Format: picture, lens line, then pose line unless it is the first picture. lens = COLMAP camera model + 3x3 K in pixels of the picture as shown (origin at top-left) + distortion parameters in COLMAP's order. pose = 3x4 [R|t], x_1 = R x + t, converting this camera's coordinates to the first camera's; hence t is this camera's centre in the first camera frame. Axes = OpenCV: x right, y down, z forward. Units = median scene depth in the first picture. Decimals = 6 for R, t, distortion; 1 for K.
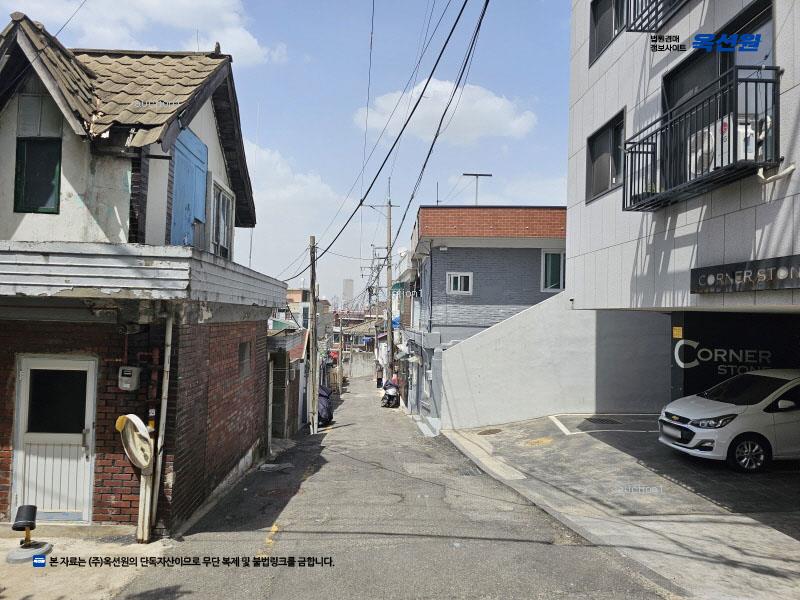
lens RADIAL K [[539.3, 0, 391.8], [0, 539.3, 297.0], [0, 0, 1]] dist [0.050158, -0.053474]
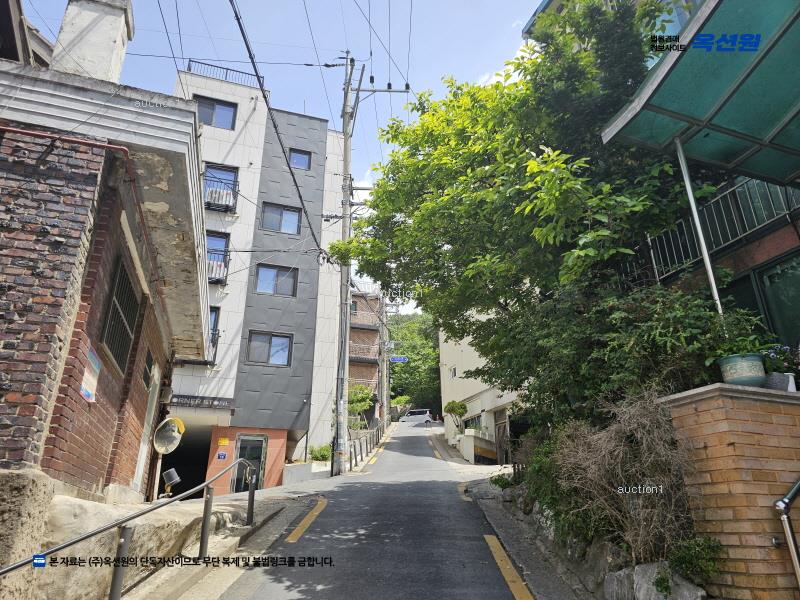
lens RADIAL K [[536.0, 0, 384.9], [0, 536.0, 301.1], [0, 0, 1]] dist [0.064710, -0.052279]
pose [[-0.245269, 0.348189, 0.904769, -1.855346], [-0.049164, 0.927608, -0.370306, 0.380691], [-0.968208, -0.135307, -0.210395, 0.619026]]
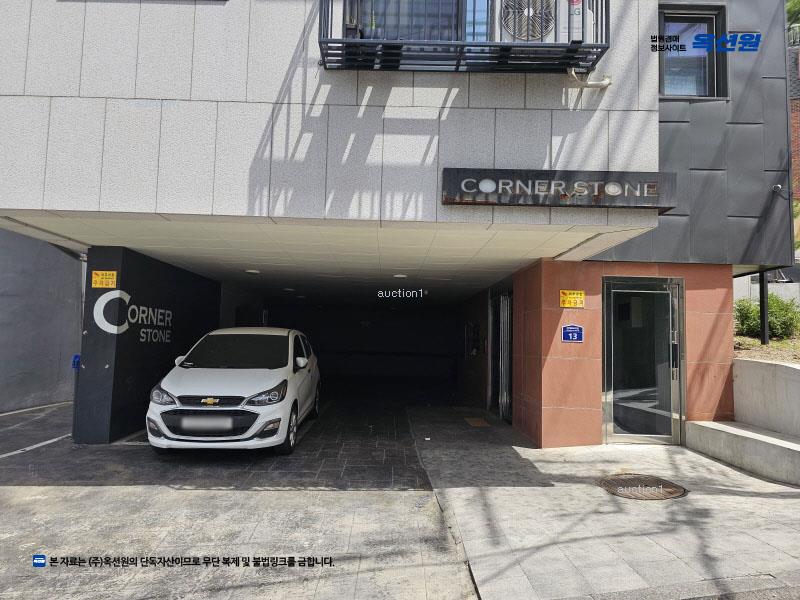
lens RADIAL K [[536.0, 0, 384.9], [0, 536.0, 301.1], [0, 0, 1]] dist [0.064710, -0.052279]
pose [[0.040800, 0.048515, 0.997989, -0.156940], [-0.058961, 0.997197, -0.046066, 0.161825], [-0.997426, -0.056963, 0.043547, 1.030301]]
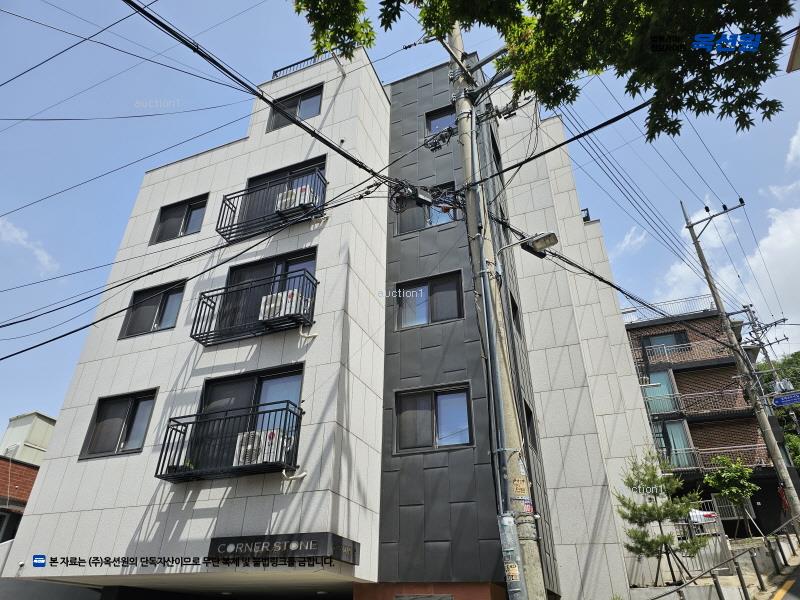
lens RADIAL K [[536.0, 0, 384.9], [0, 536.0, 301.1], [0, 0, 1]] dist [0.064710, -0.052279]
pose [[0.421216, 0.463744, 0.779434, -0.504727], [-0.040258, 0.868105, -0.494745, 0.077733], [-0.906066, 0.177016, 0.384330, 0.062912]]
